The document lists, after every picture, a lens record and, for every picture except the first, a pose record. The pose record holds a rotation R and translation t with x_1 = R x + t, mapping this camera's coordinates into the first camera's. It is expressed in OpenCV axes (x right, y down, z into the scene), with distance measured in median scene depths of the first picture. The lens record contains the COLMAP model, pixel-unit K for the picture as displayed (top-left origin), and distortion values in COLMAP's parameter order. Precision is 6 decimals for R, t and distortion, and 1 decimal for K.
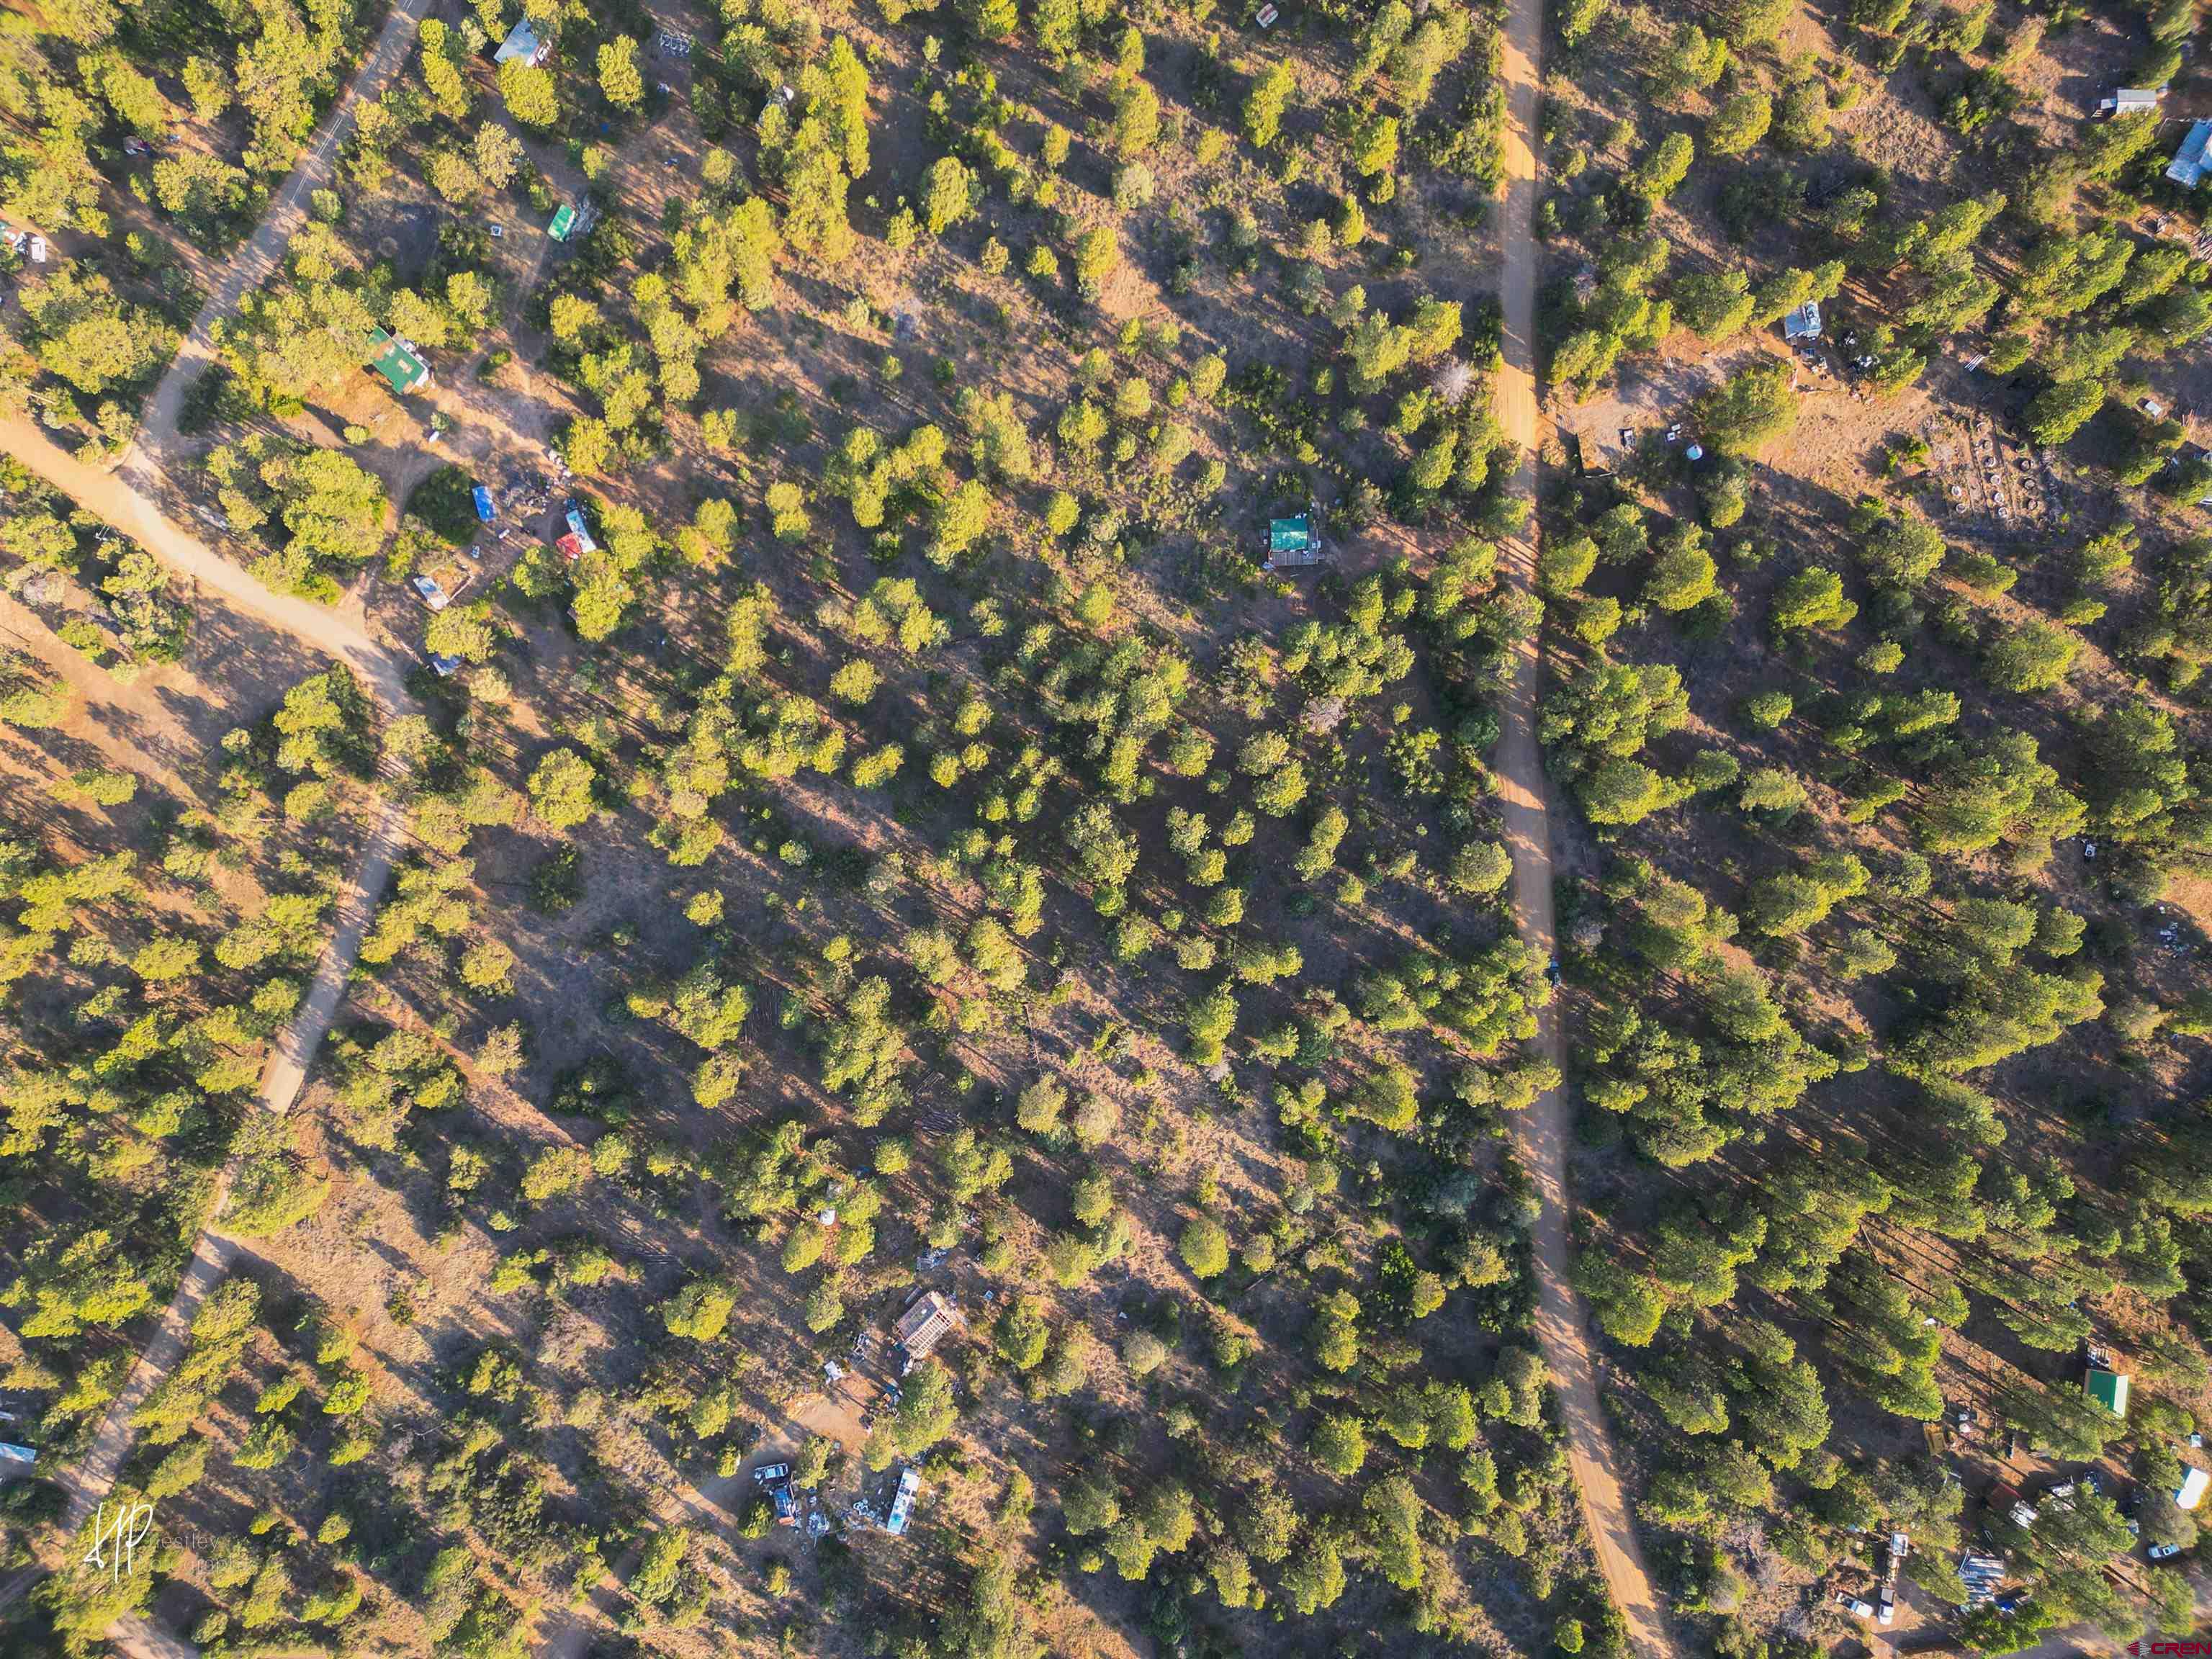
lens RADIAL K [[1541.8, 0, 1106.0], [0, 1541.8, 829.5], [0, 0, 1]] dist [0.064543, -0.055569]
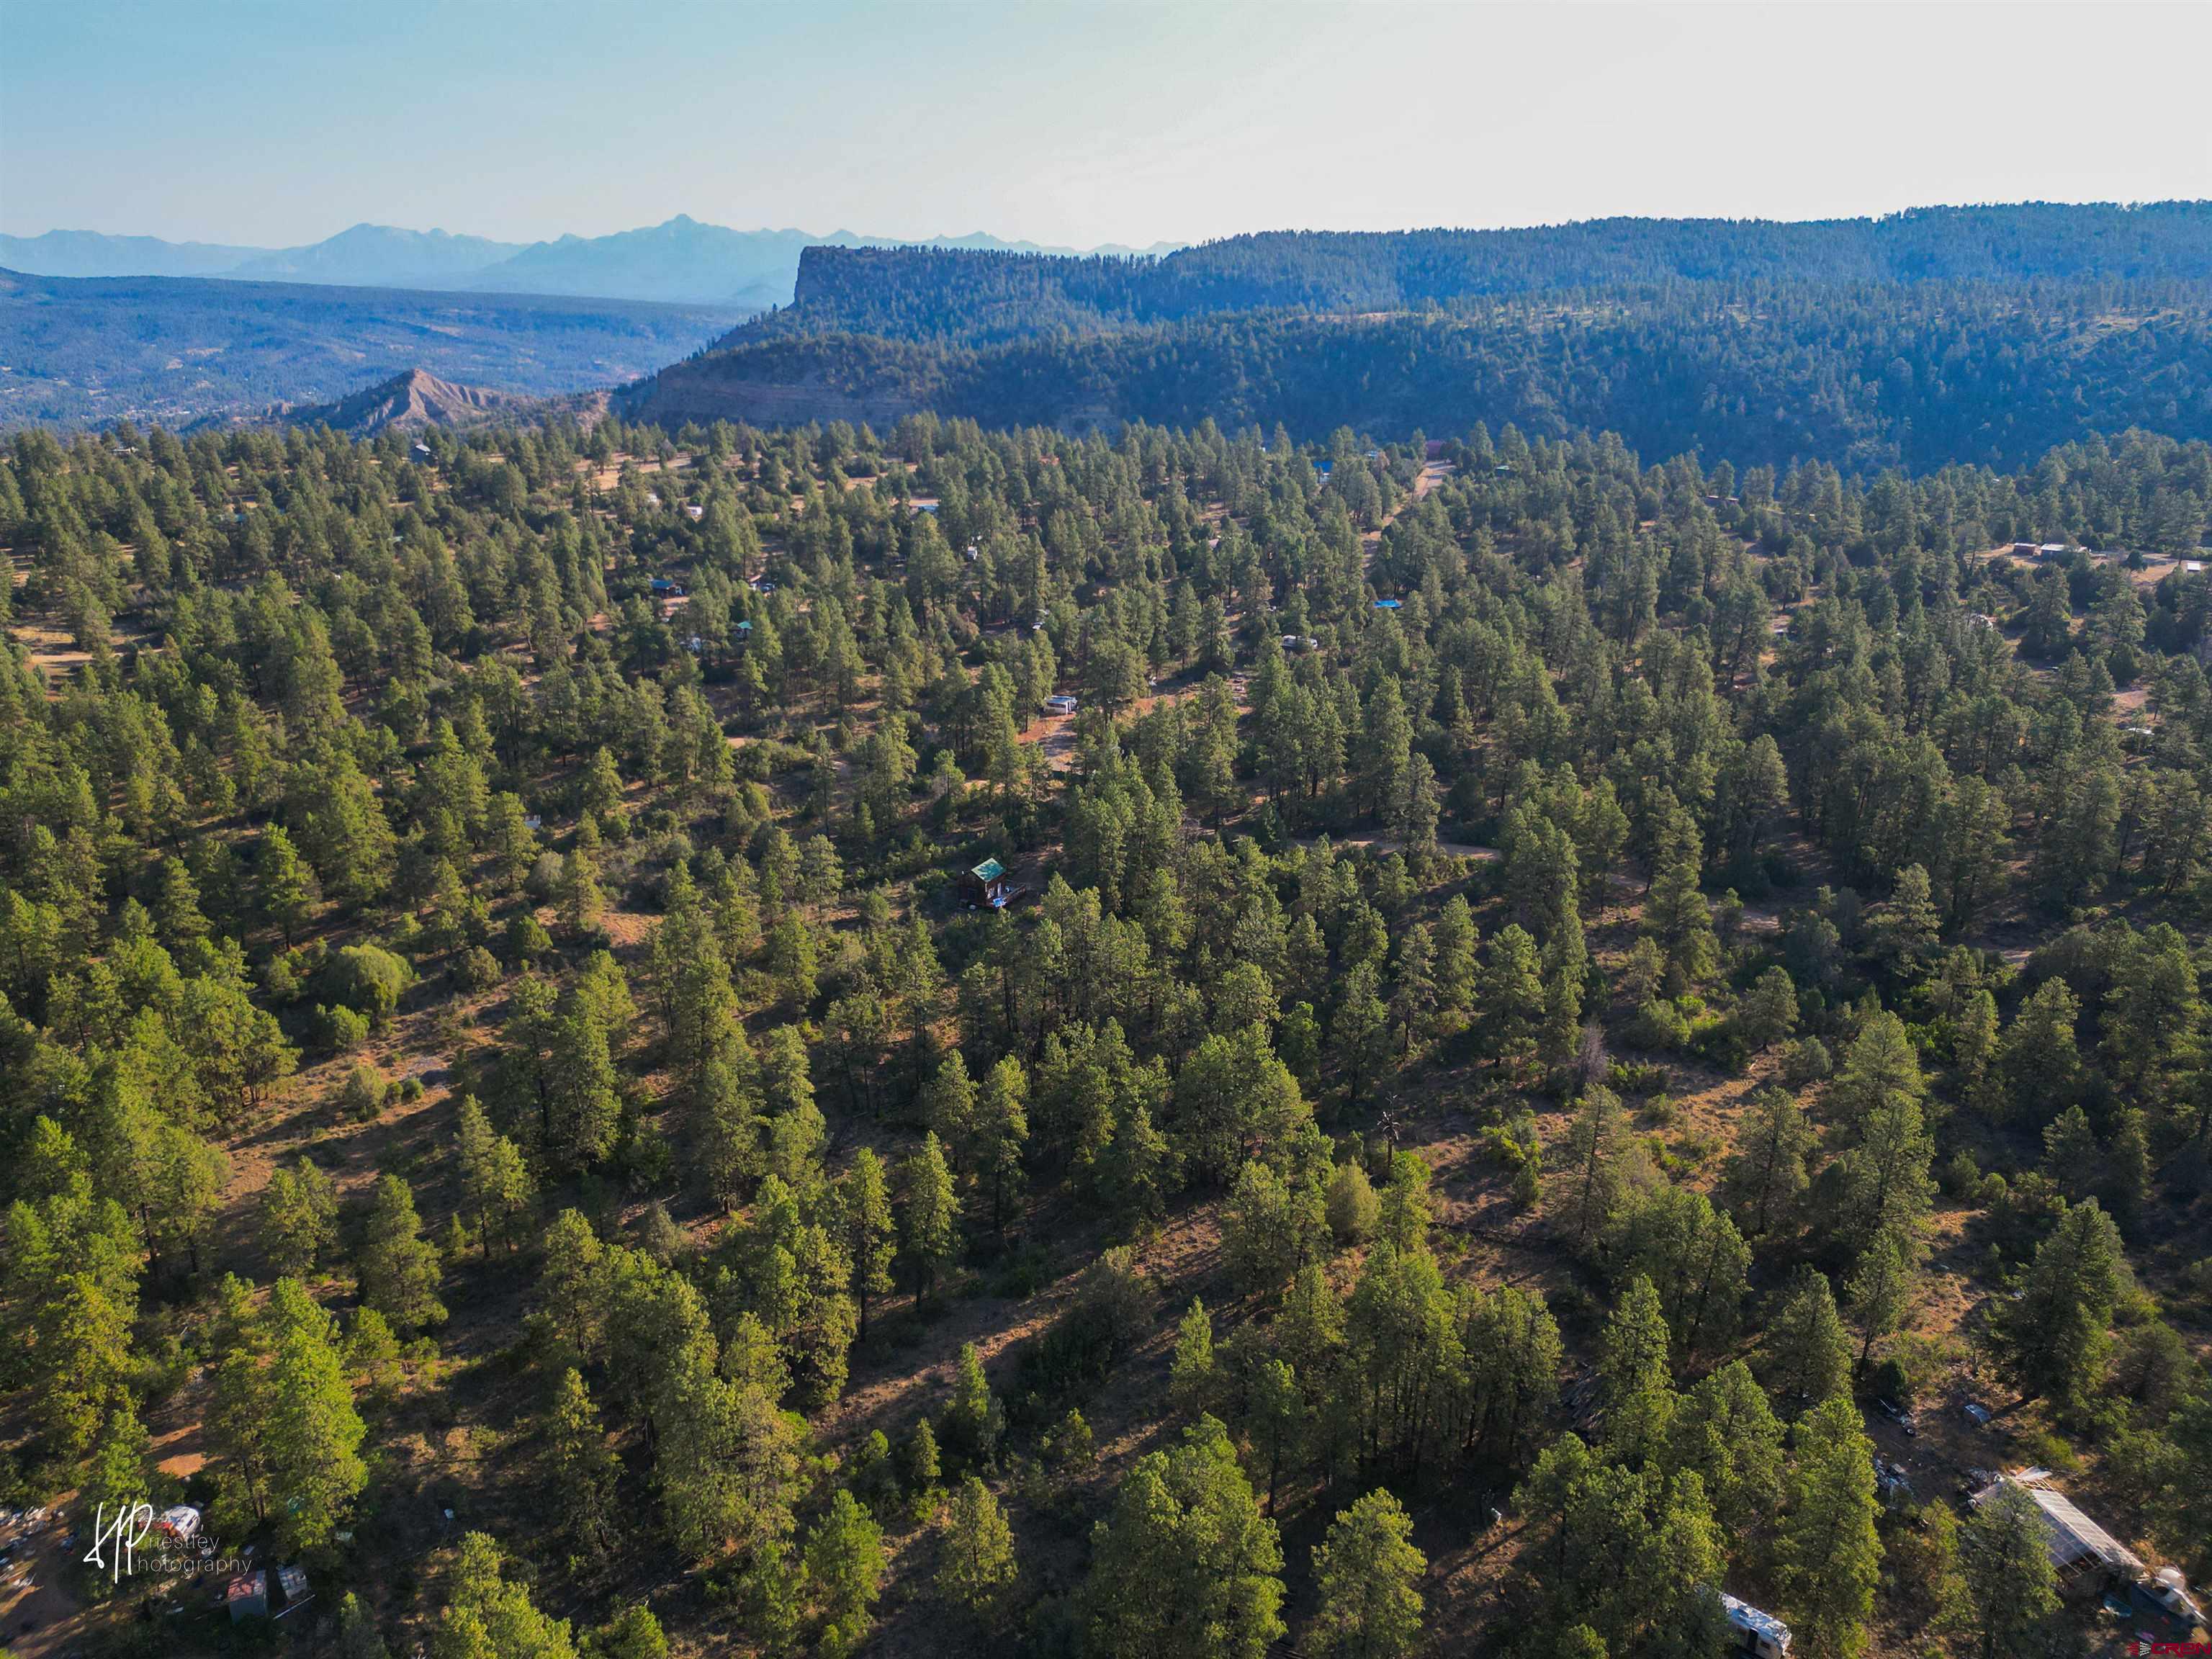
lens RADIAL K [[1541.8, 0, 1106.0], [0, 1541.8, 829.5], [0, 0, 1]] dist [0.064543, -0.055569]
pose [[0.465370, -0.263082, 0.845115, -0.572418], [0.884920, 0.158365, -0.437991, 0.246126], [-0.018609, 0.951687, 0.306505, 0.688967]]
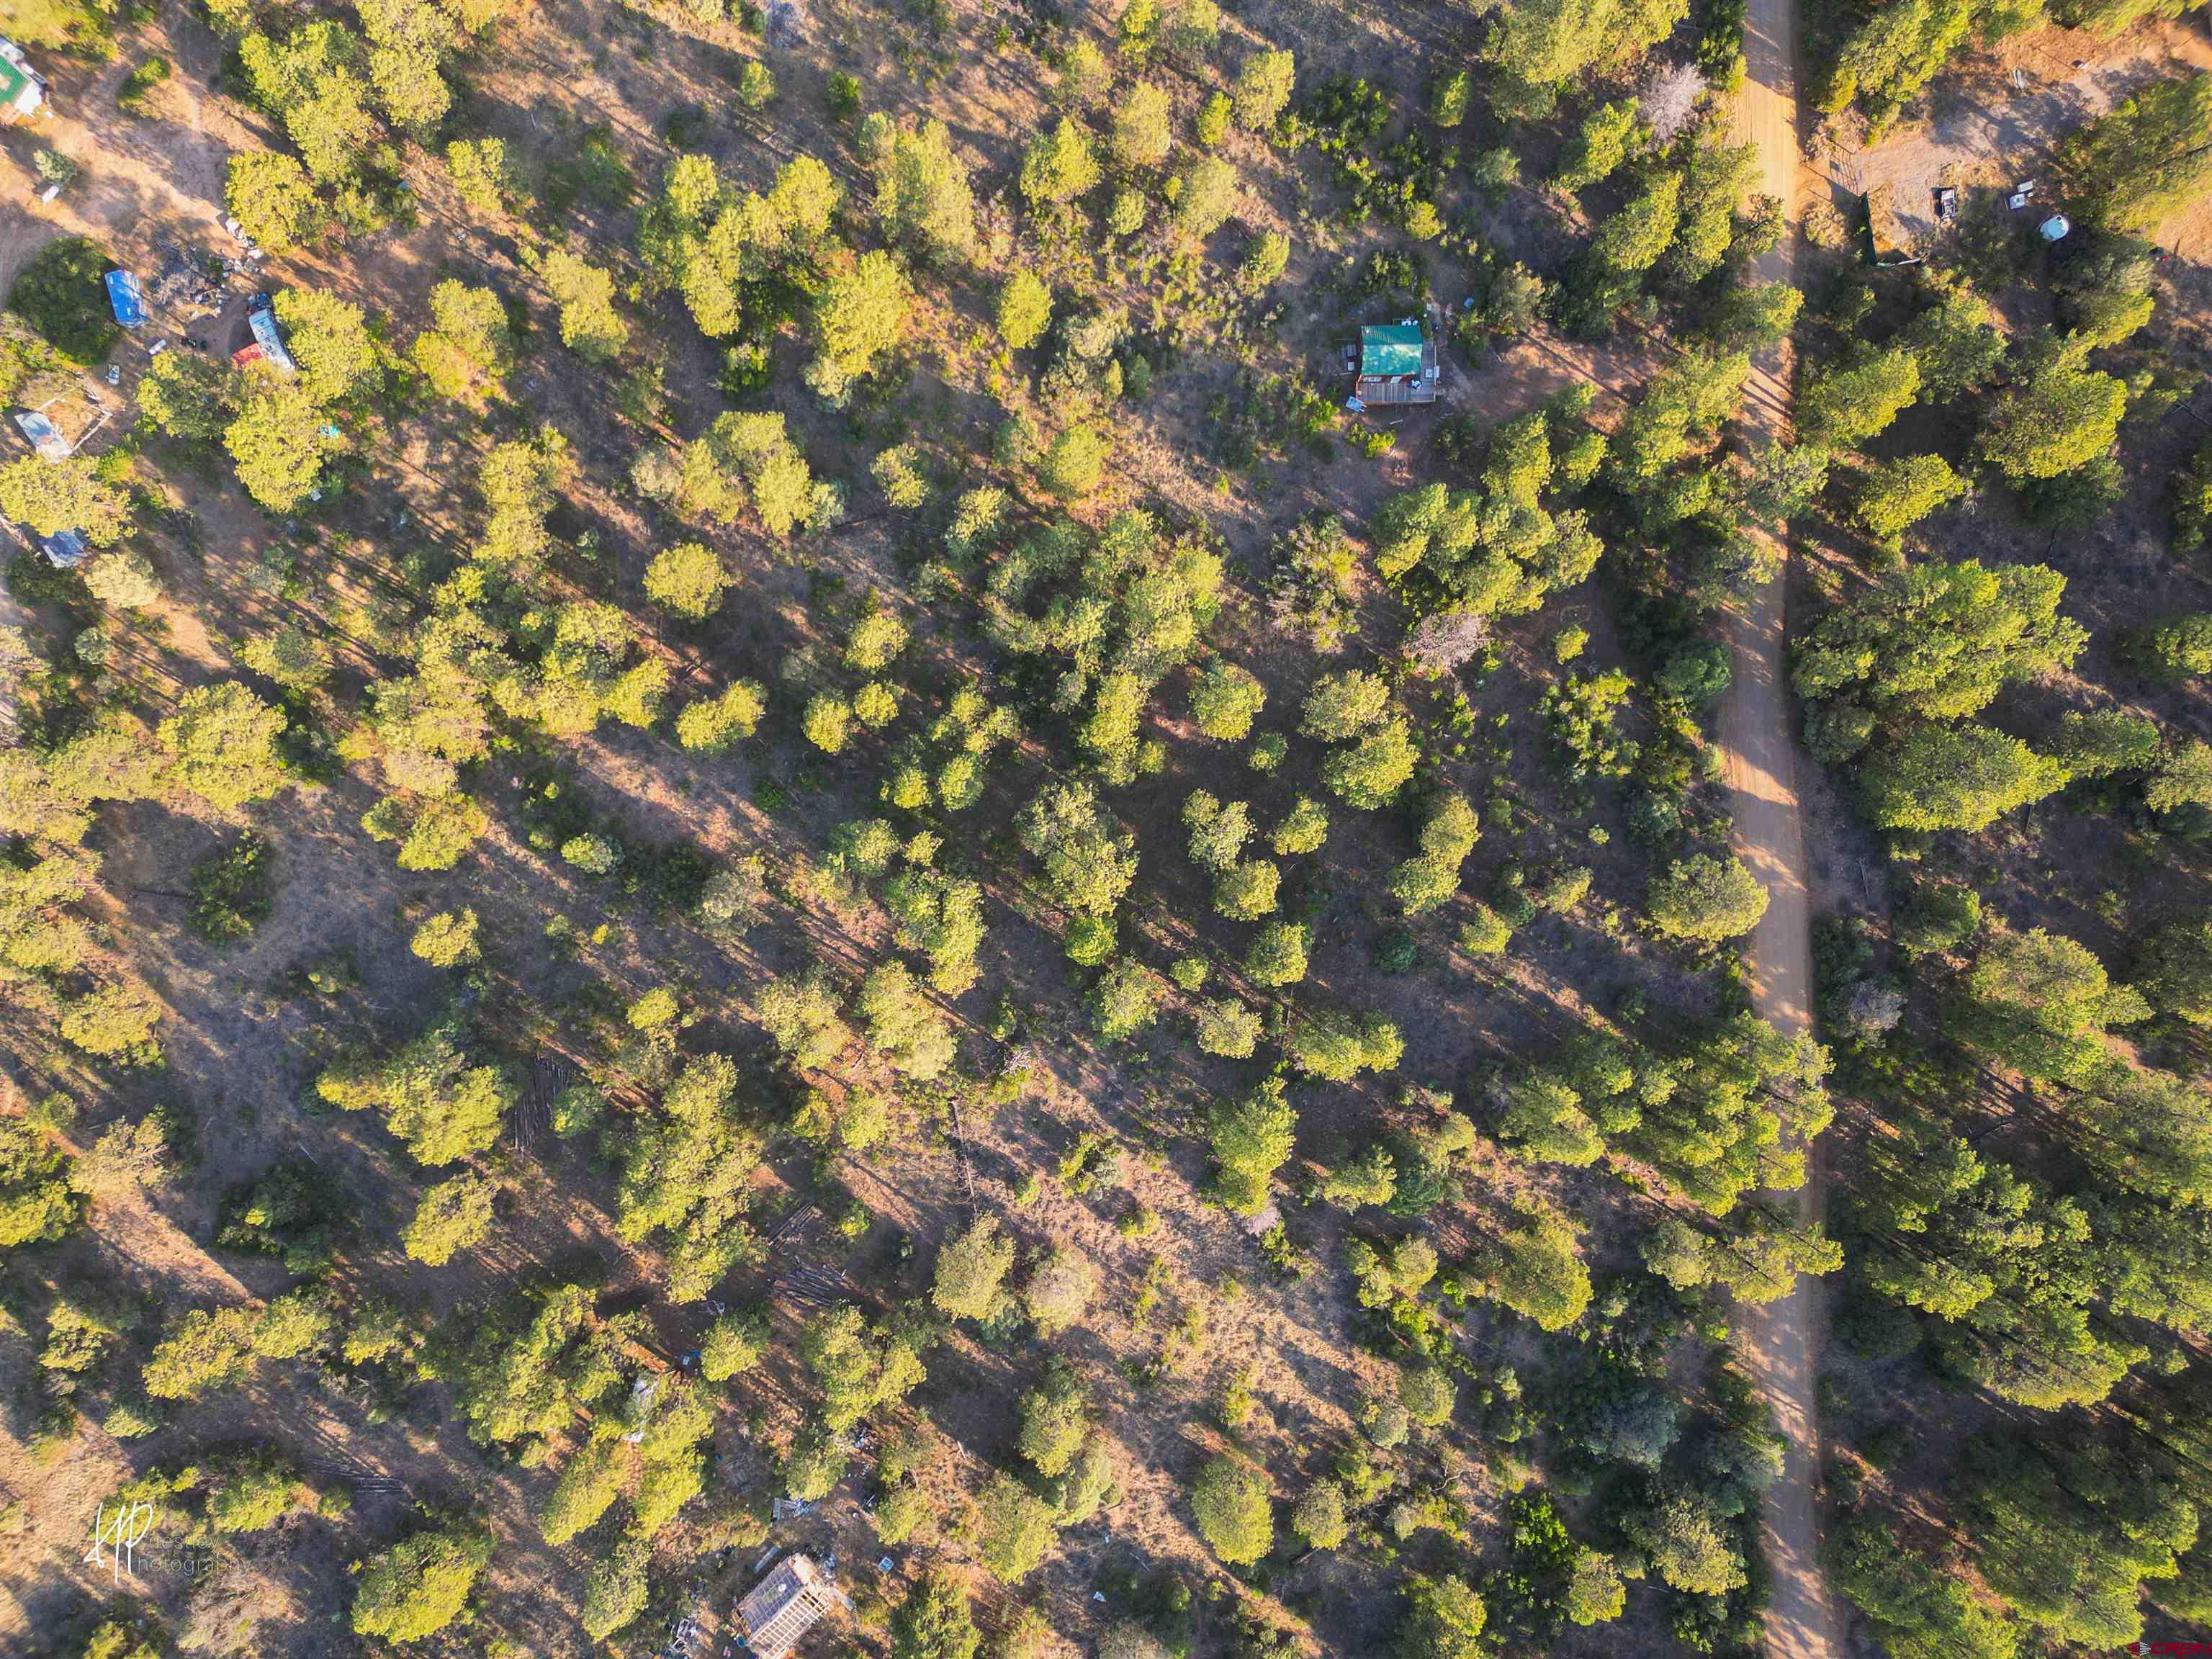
lens RADIAL K [[1541.8, 0, 1106.0], [0, 1541.8, 829.5], [0, 0, 1]] dist [0.064543, -0.055569]
pose [[0.999822, 0.017774, 0.006302, 0.004293], [-0.017795, 0.999836, 0.003302, -0.000401], [-0.006242, -0.003414, 0.999975, 0.374207]]
